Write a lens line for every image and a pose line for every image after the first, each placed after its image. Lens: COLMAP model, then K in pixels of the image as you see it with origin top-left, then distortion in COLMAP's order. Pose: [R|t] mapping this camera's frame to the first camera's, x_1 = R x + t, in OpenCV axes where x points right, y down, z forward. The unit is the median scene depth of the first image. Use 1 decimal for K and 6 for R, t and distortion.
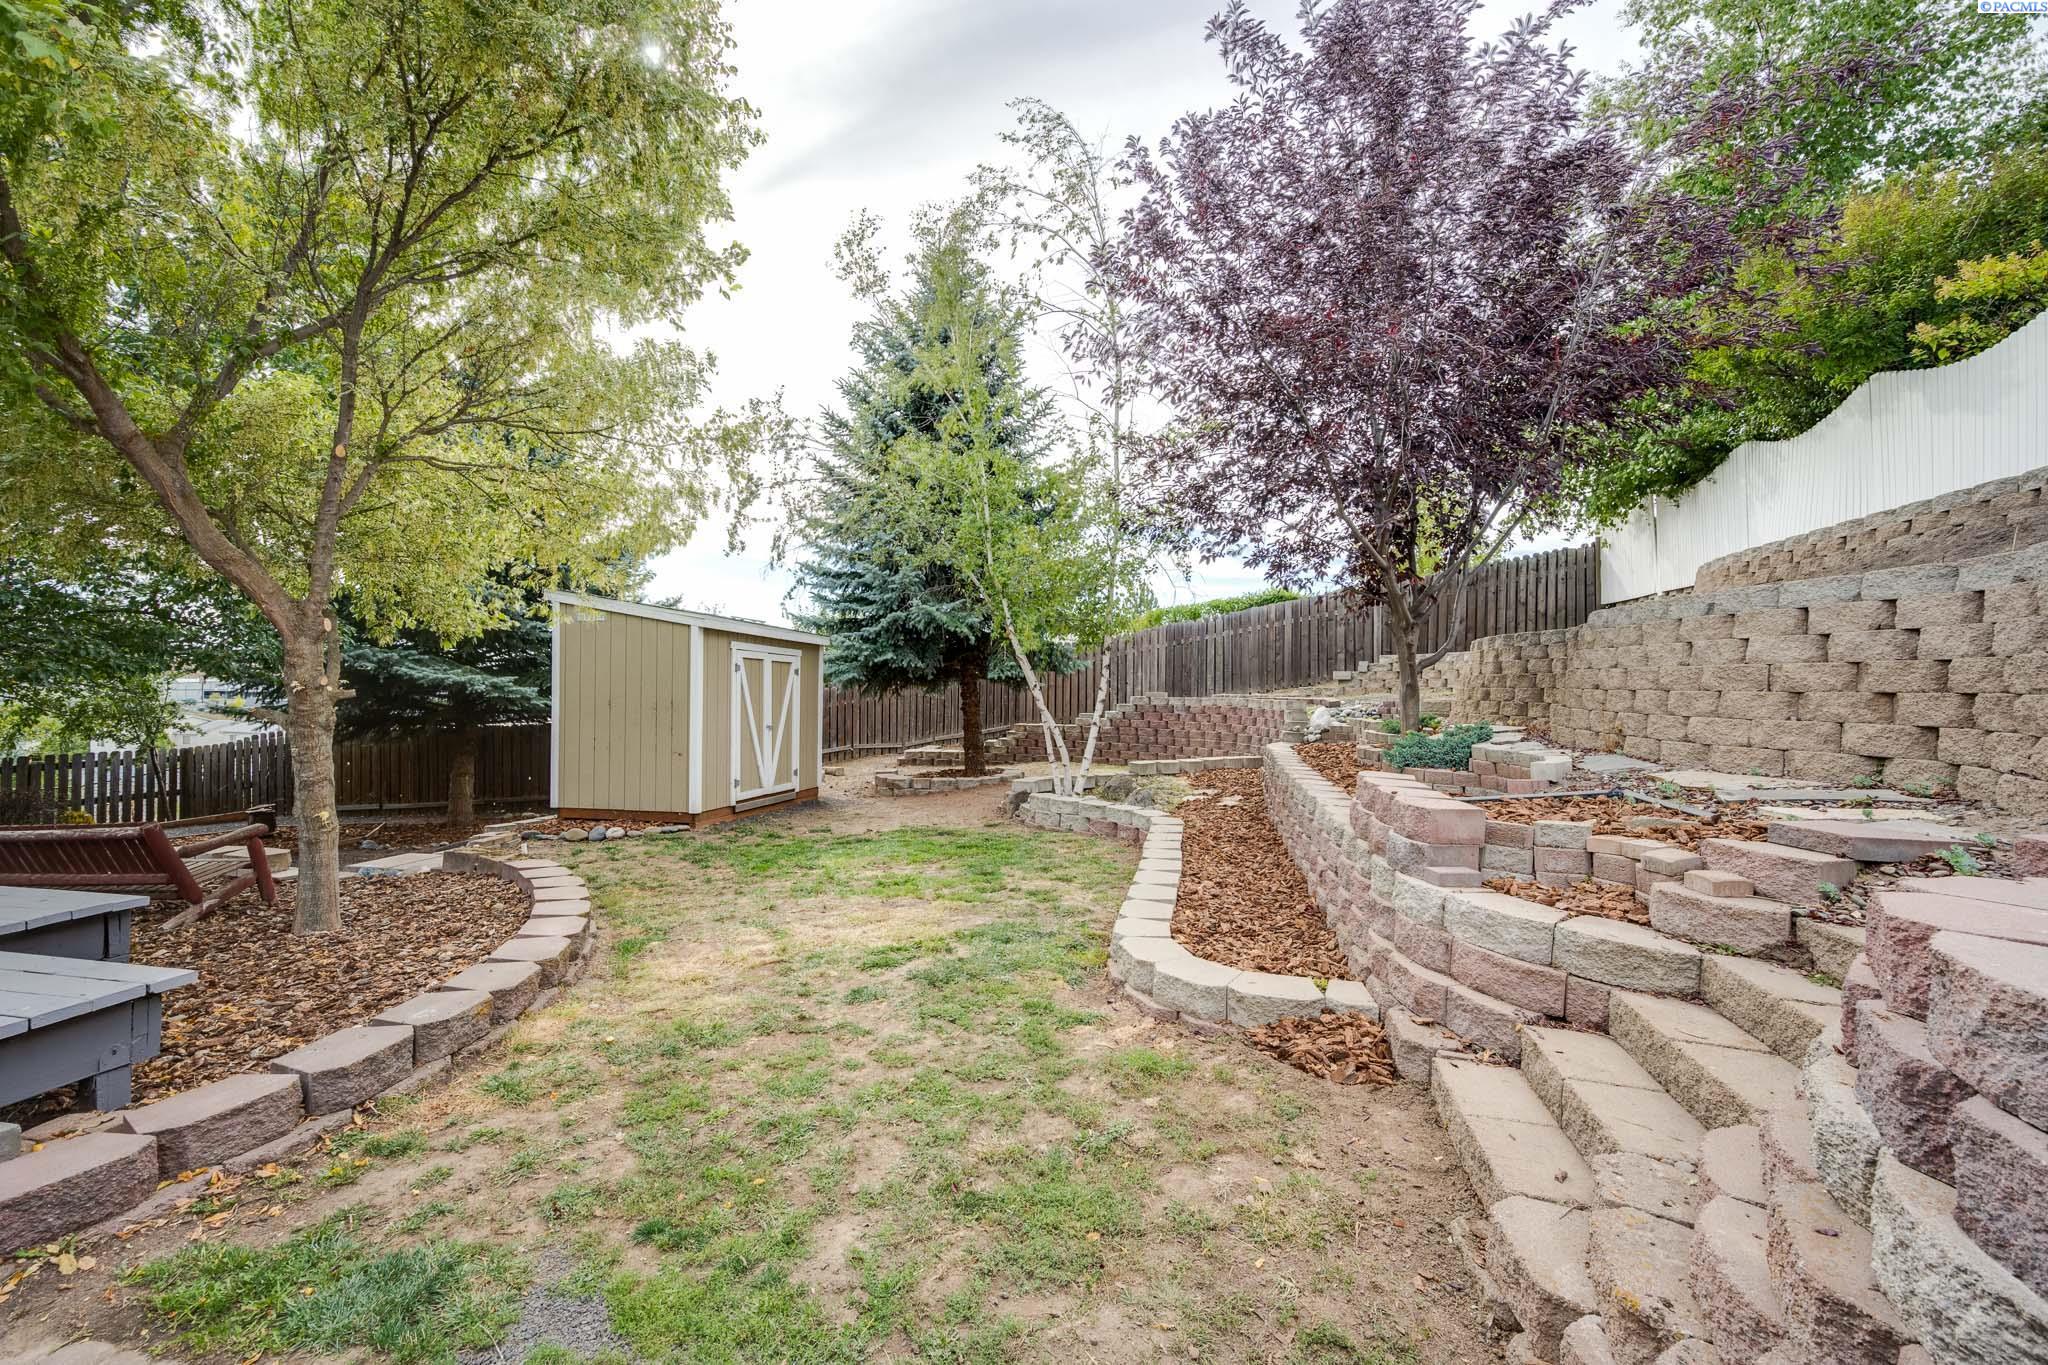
lens RADIAL K [[826.1, 0, 1034.4], [0, 826.1, 682.0], [0, 0, 1]] dist [0.001773, -0.000021]
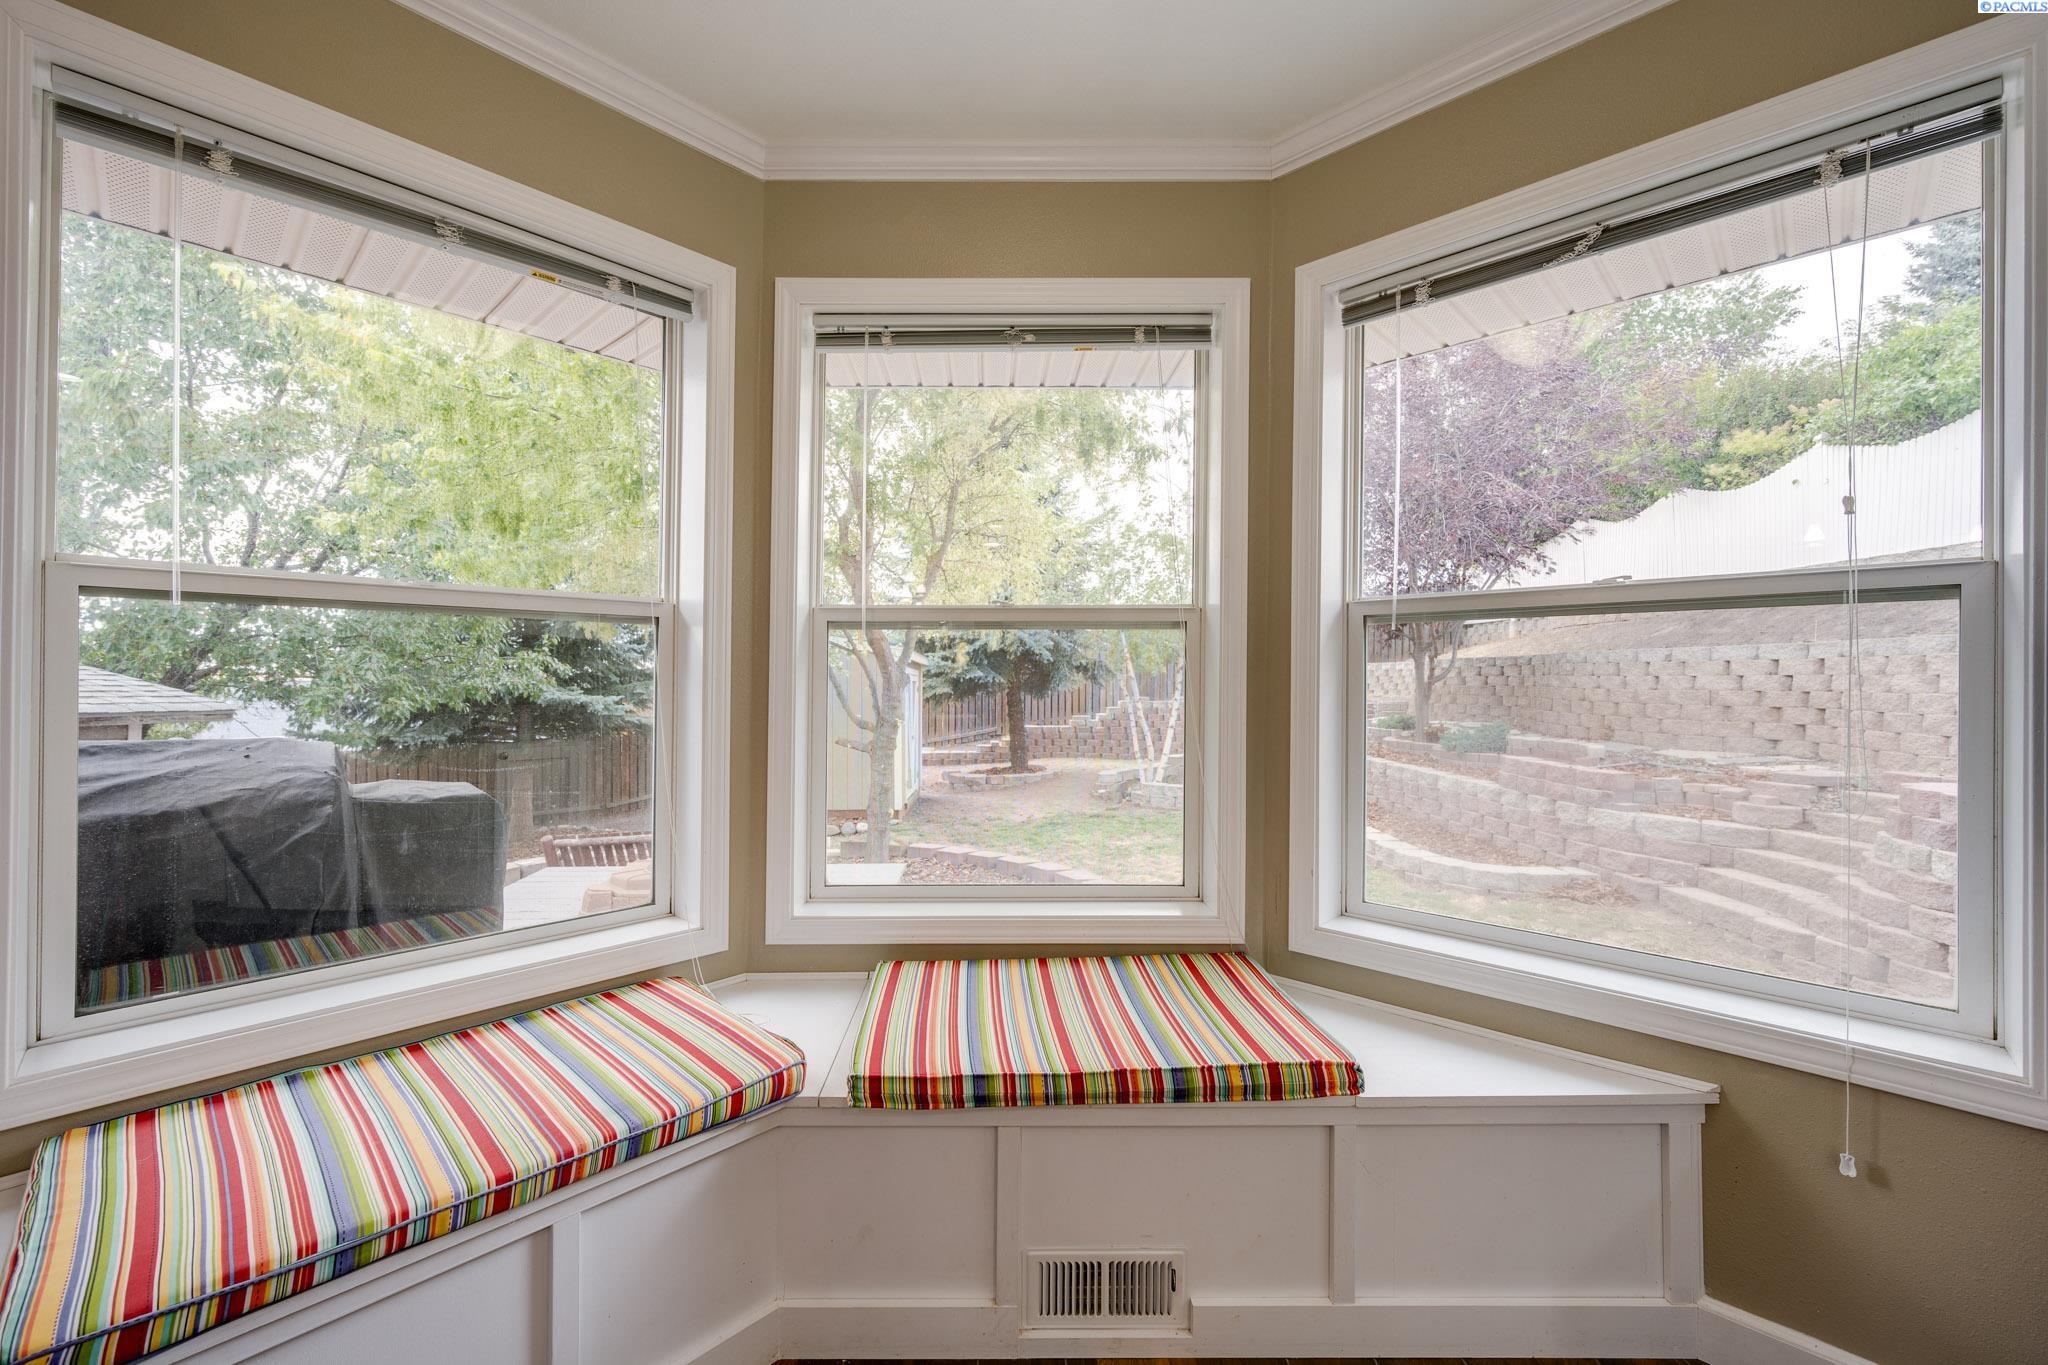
lens RADIAL K [[818.7, 0, 1014.6], [0, 818.7, 669.1], [0, 0, 1]] dist [0.001828, 0.000223]
pose [[0.979261, -0.014685, 0.202068, -1.104384], [0.016558, 0.999834, -0.007579, -0.089435], [-0.201924, 0.010768, 0.979342, -0.533387]]
